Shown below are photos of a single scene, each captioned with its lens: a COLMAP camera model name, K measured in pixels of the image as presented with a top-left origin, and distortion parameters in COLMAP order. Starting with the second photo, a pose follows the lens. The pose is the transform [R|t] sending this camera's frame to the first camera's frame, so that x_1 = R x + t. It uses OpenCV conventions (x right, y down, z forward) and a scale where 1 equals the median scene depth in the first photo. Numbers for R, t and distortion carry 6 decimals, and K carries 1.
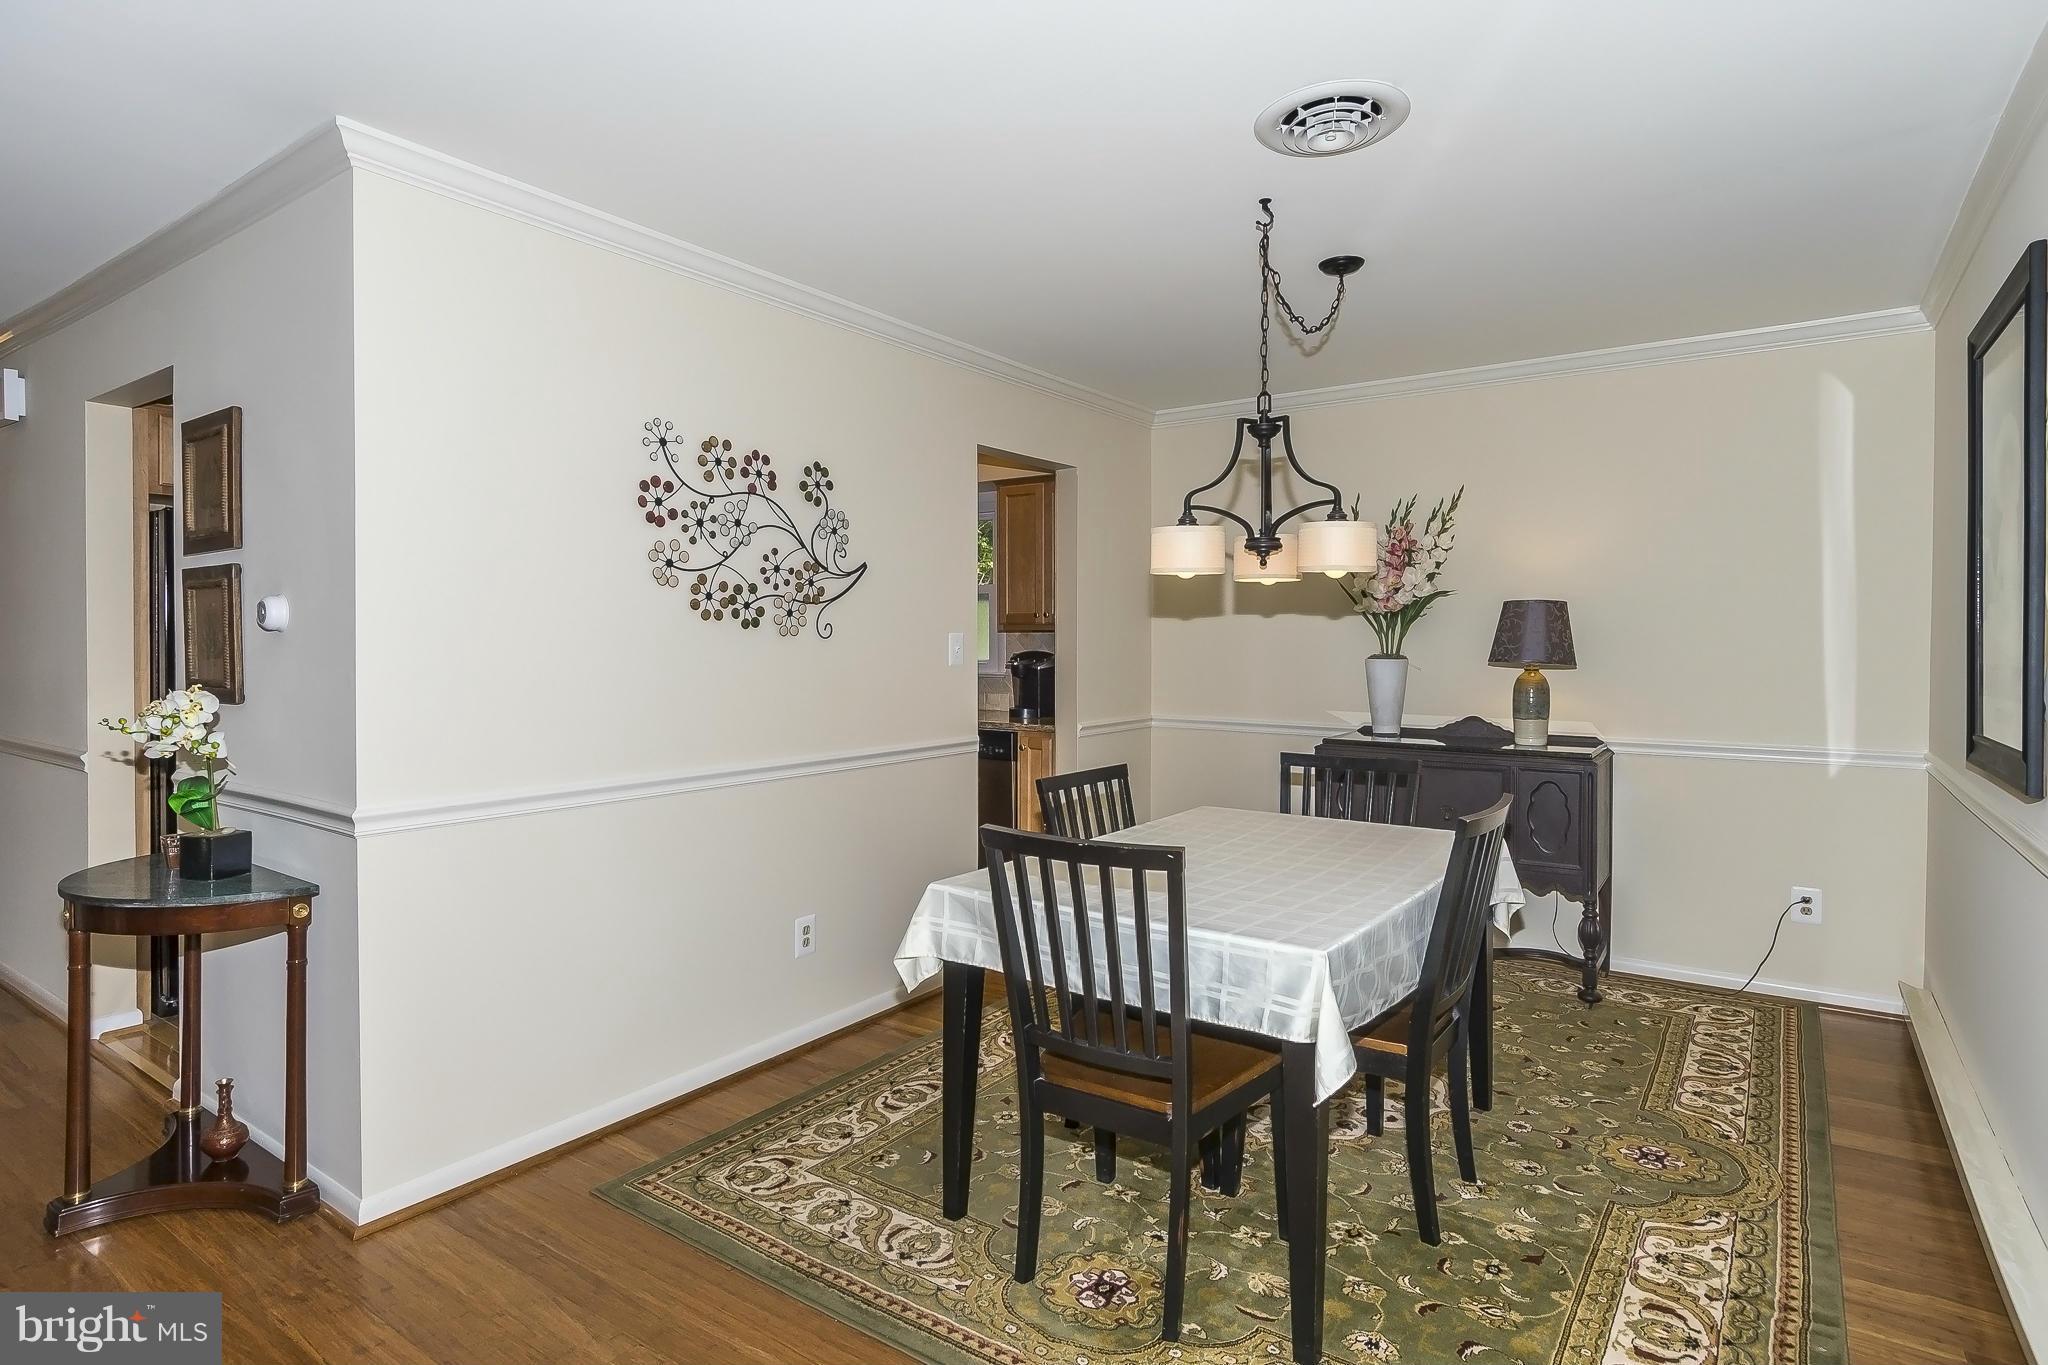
lens RADIAL K [[1093.0, 0, 1024.1], [0, 1093.0, 667.5], [0, 0, 1]] dist [0.005971, -0.002994]
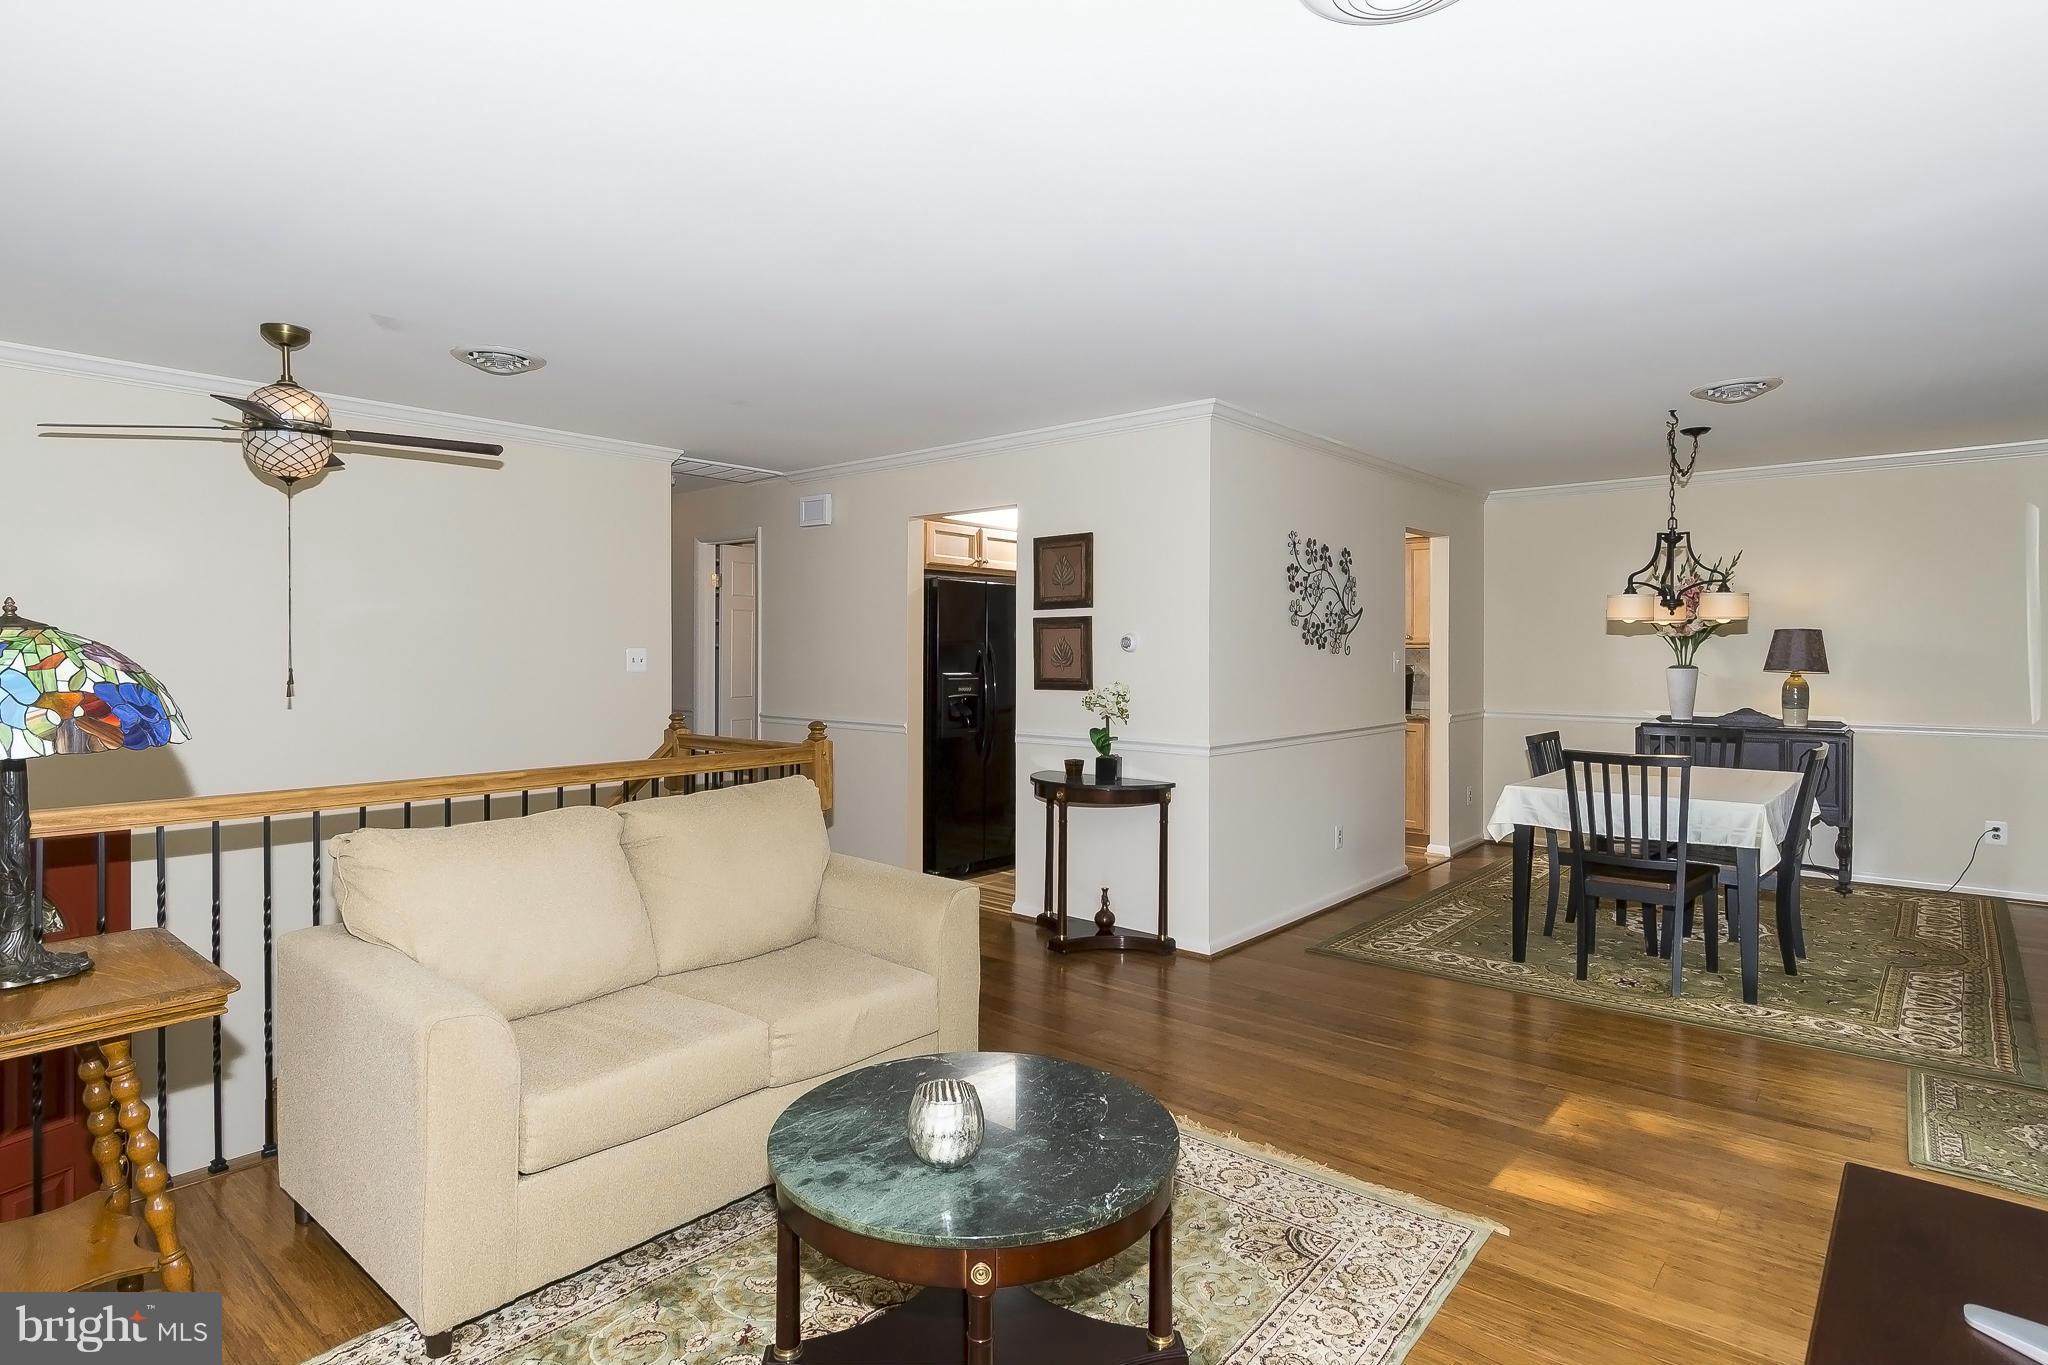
lens RADIAL K [[1093.0, 0, 1021.8], [0, 1093.0, 671.2], [0, 0, 1]] dist [0.005971, -0.002994]
pose [[0.995683, 0.001218, -0.092813, -0.552991], [-0.001728, 0.999984, -0.005406, 0.007560], [0.092805, 0.005543, 0.995669, -0.719670]]
